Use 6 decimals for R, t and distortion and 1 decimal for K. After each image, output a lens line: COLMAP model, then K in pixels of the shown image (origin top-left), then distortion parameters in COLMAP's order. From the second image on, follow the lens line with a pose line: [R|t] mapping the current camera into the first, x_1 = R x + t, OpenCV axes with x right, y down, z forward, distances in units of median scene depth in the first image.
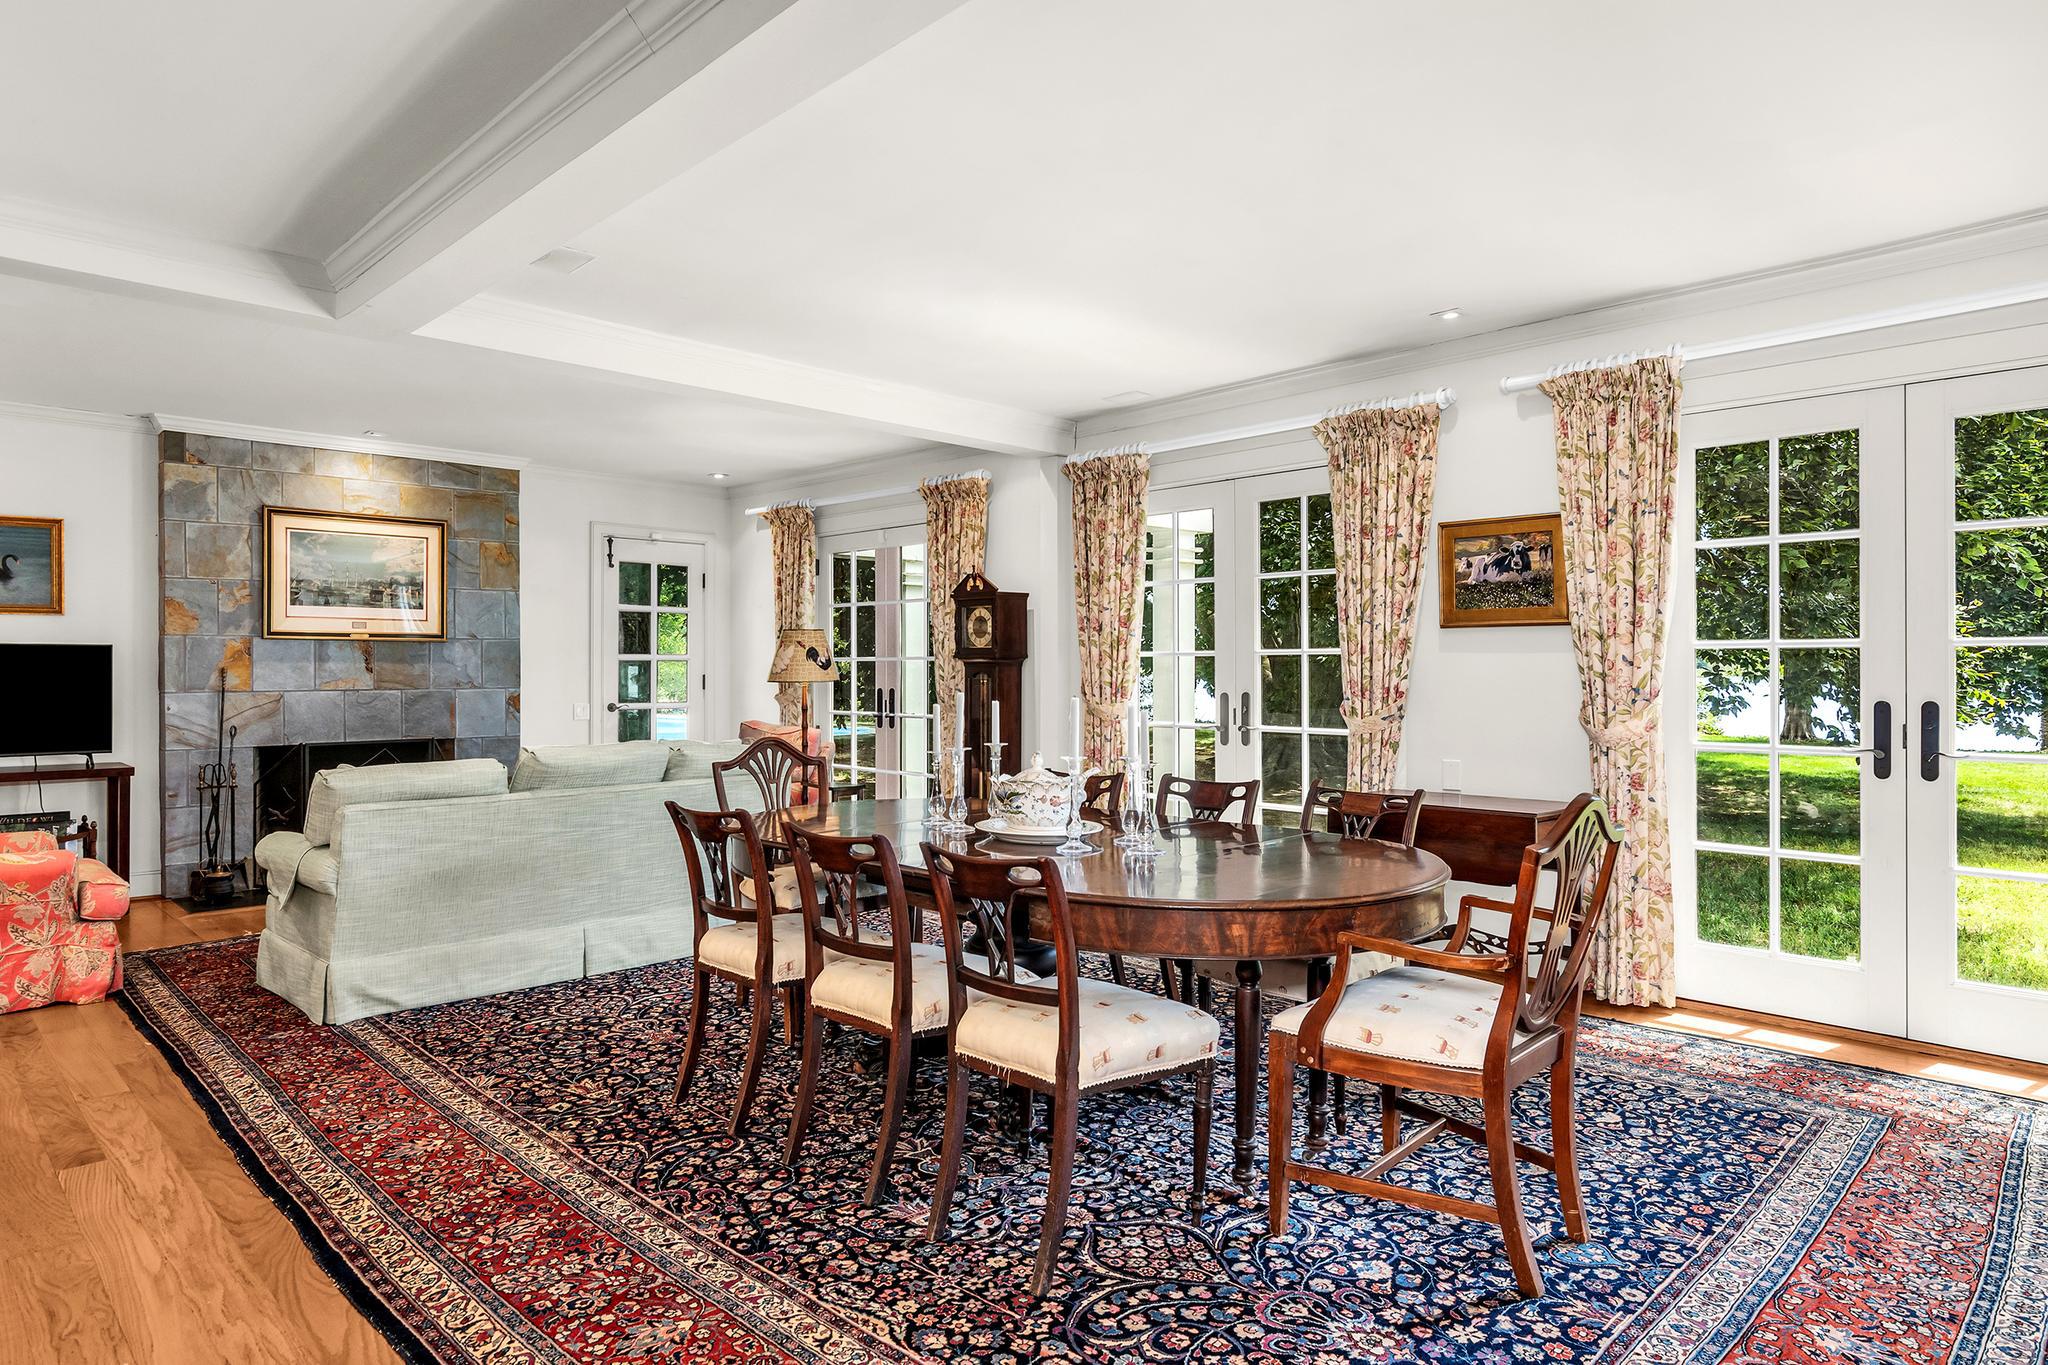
lens RADIAL K [[1196.5, 0, 1022.8], [0, 1196.5, 672.9], [0, 0, 1]] dist [0.001458, 0.000014]
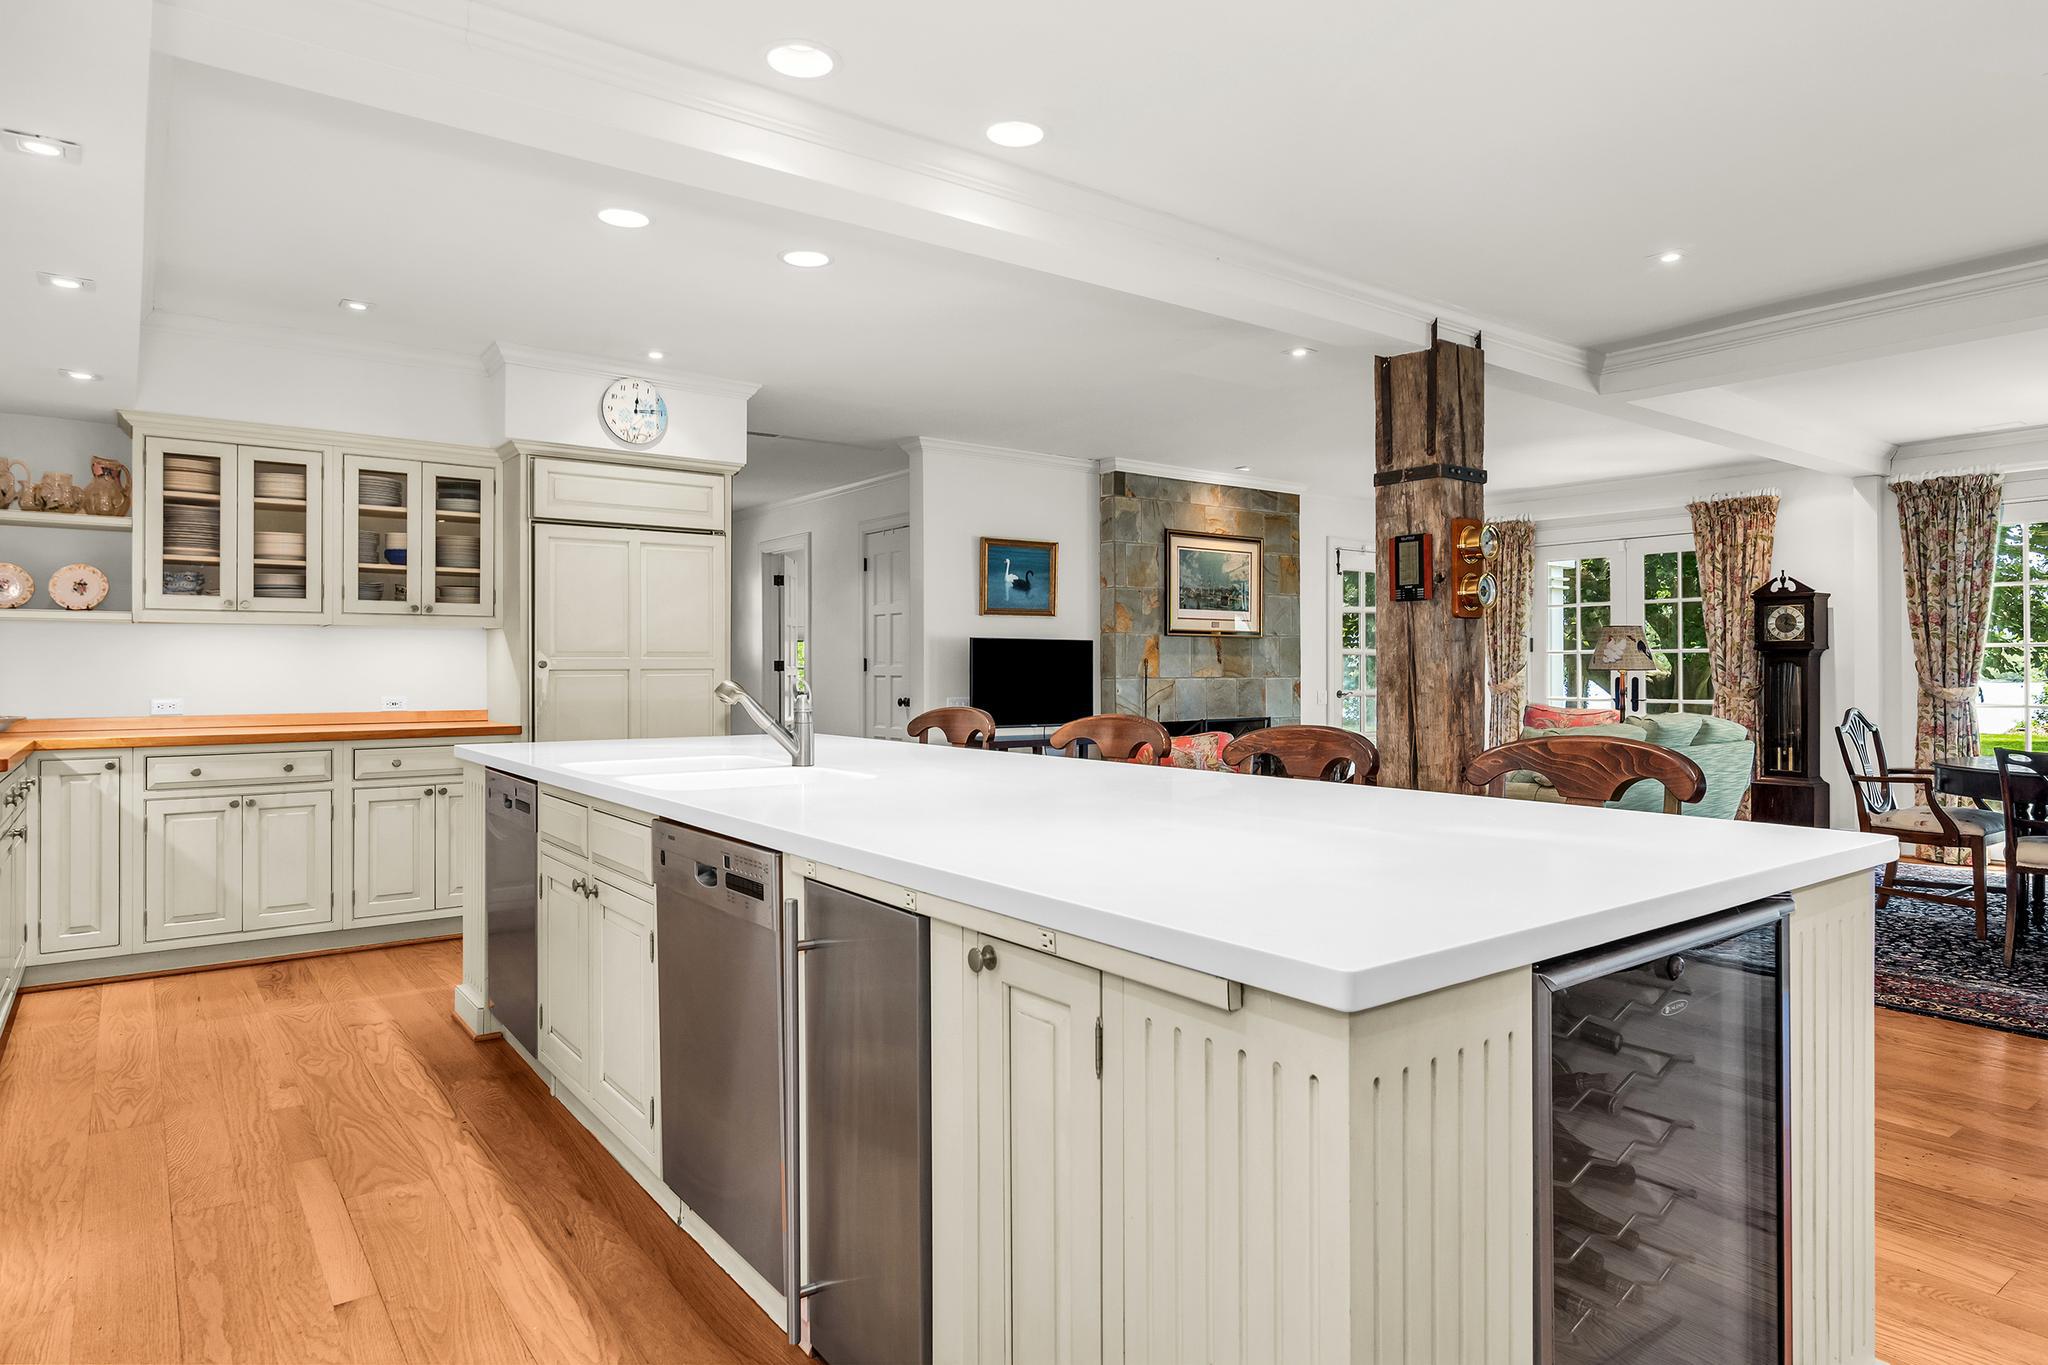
lens RADIAL K [[1196.5, 0, 1019.8], [0, 1196.5, 669.8], [0, 0, 1]] dist [0.001458, 0.000014]
pose [[0.991769, -0.000747, -0.128038, -0.630698], [0.000219, 0.999991, -0.004142, 0.011982], [0.128040, 0.004080, 0.991761, -0.255039]]
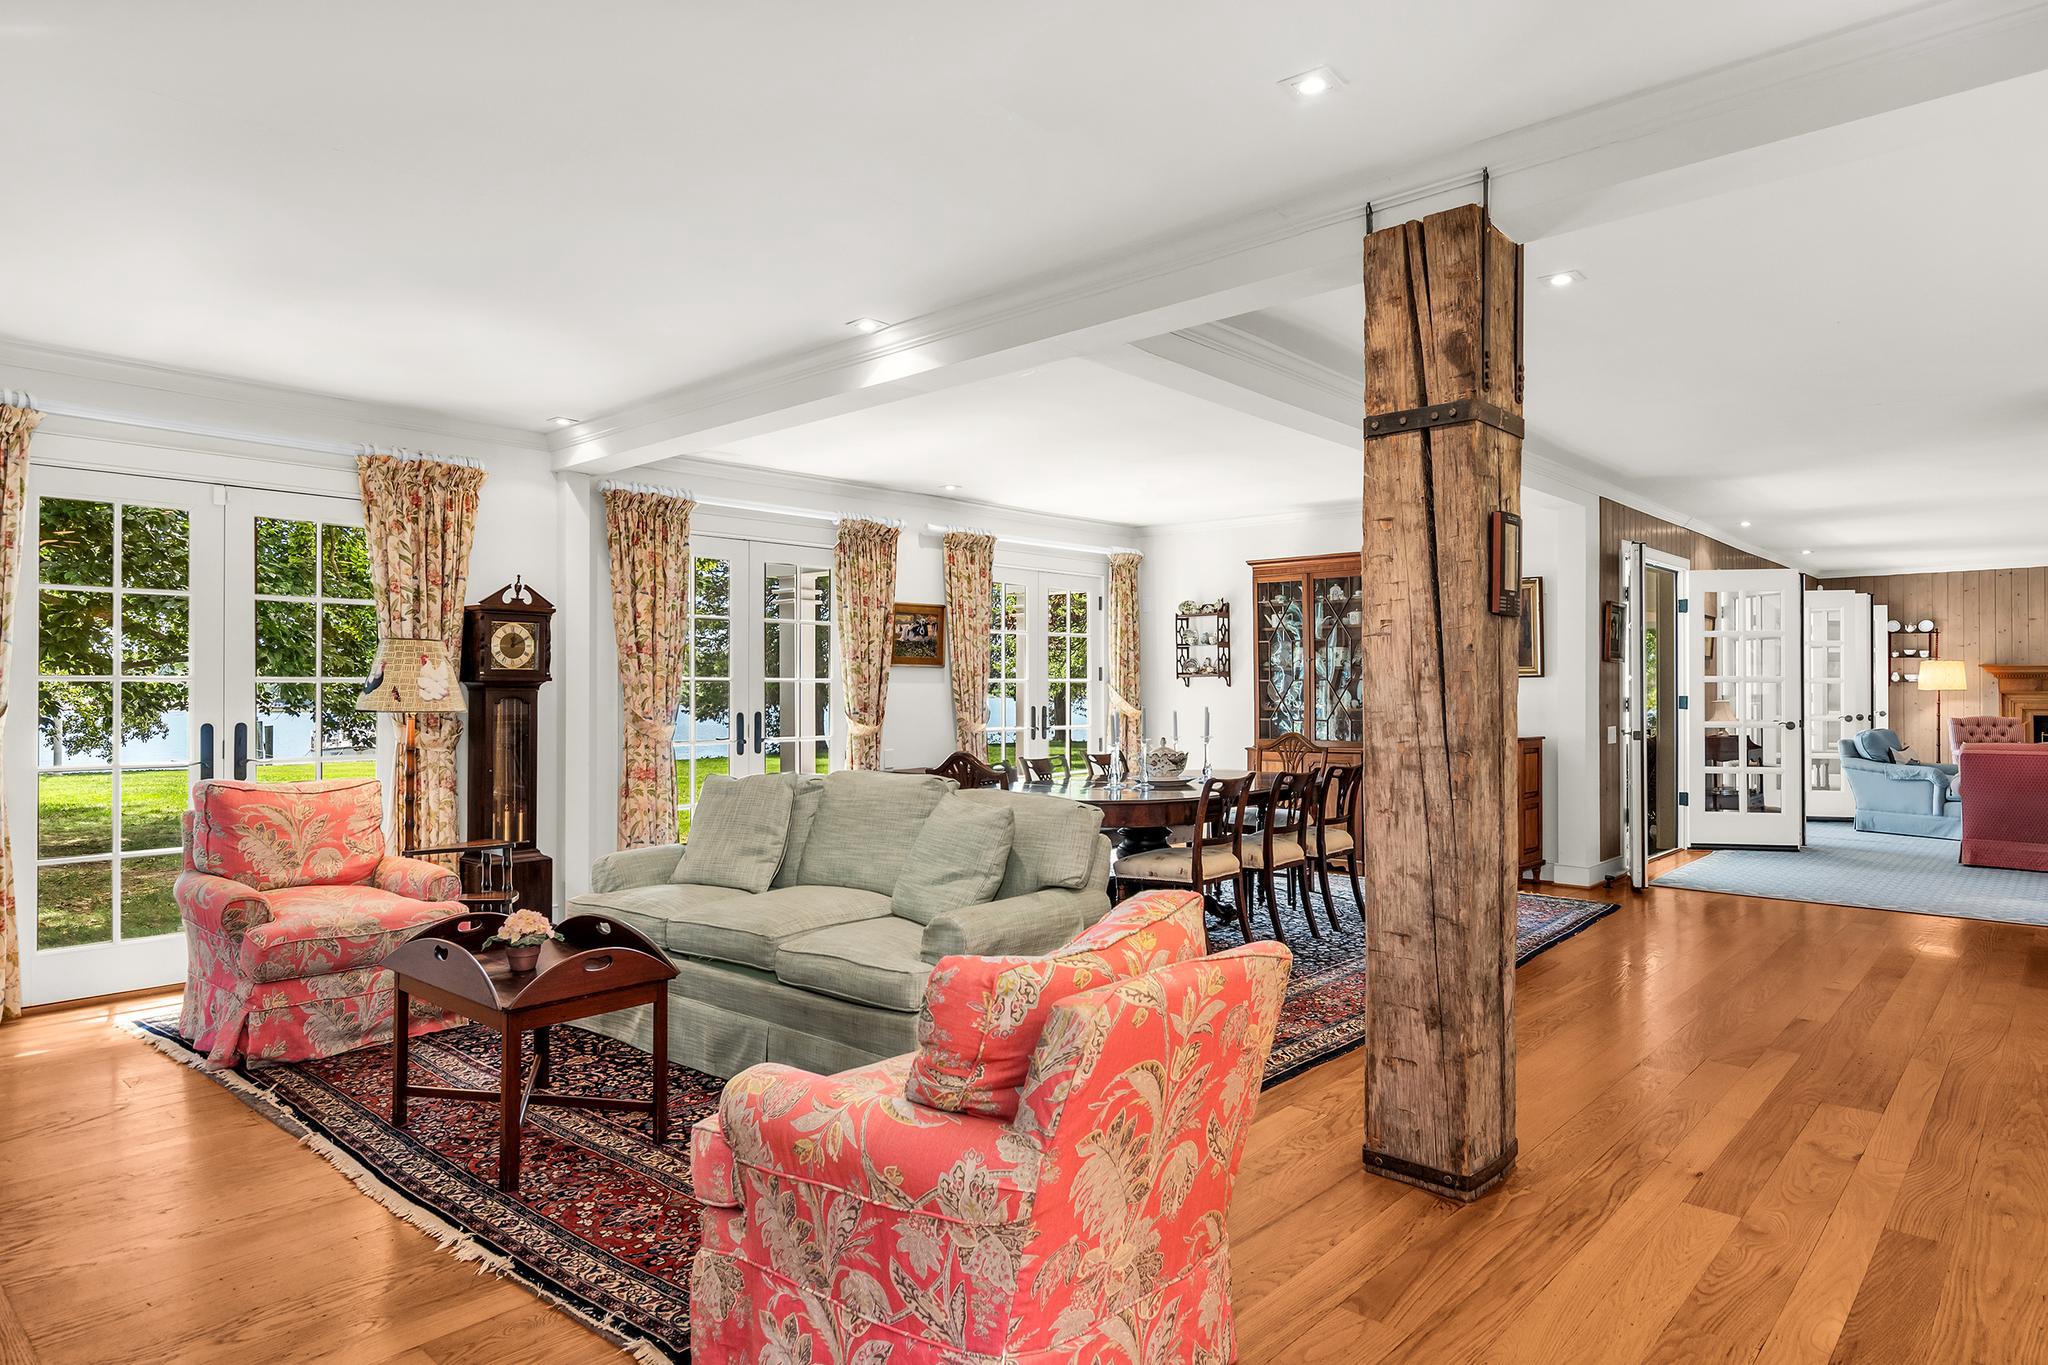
lens RADIAL K [[1196.5, 0, 1022.3], [0, 1196.5, 684.6], [0, 0, 1]] dist [0.001458, 0.000014]
pose [[-0.067932, 0.007400, 0.997663, -0.938050], [0.008319, 0.999942, -0.006851, -0.000960], [-0.997655, 0.007834, -0.067989, 0.692252]]
